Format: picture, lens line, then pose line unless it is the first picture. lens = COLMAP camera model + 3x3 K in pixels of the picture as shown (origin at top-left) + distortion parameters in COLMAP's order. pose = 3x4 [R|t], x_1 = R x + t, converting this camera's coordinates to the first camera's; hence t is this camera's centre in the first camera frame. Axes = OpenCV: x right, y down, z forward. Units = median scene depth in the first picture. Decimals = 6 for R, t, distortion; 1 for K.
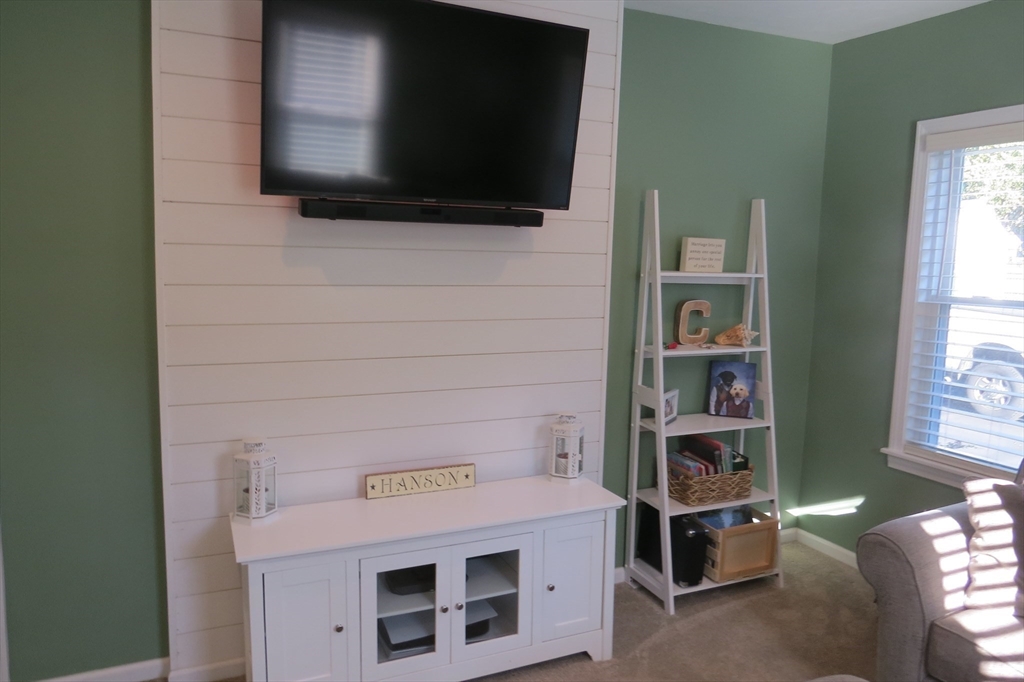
lens RADIAL K [[718.4, 0, 518.1], [0, 718.4, 343.5], [0, 0, 1]] dist [-0.007264, -0.044385]
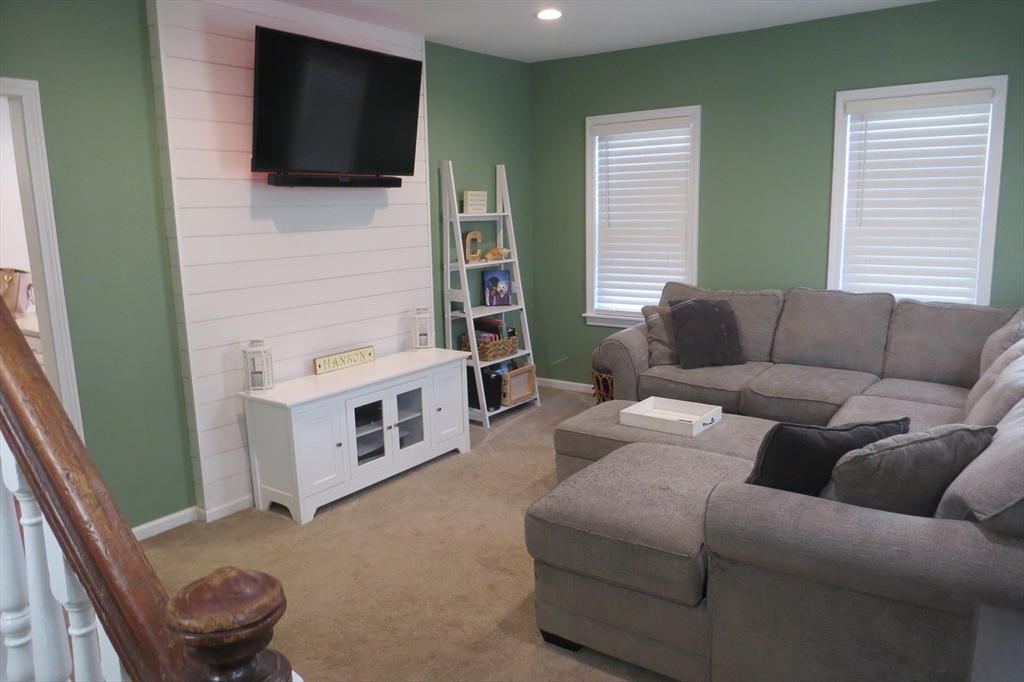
lens RADIAL K [[718.4, 0, 518.1], [0, 718.4, 343.5], [0, 0, 1]] dist [-0.007264, -0.044385]
pose [[0.870181, -0.134132, 0.474124, -0.451777], [0.103354, 0.990516, 0.090531, 0.049822], [-0.481770, -0.029776, 0.875791, -0.424206]]
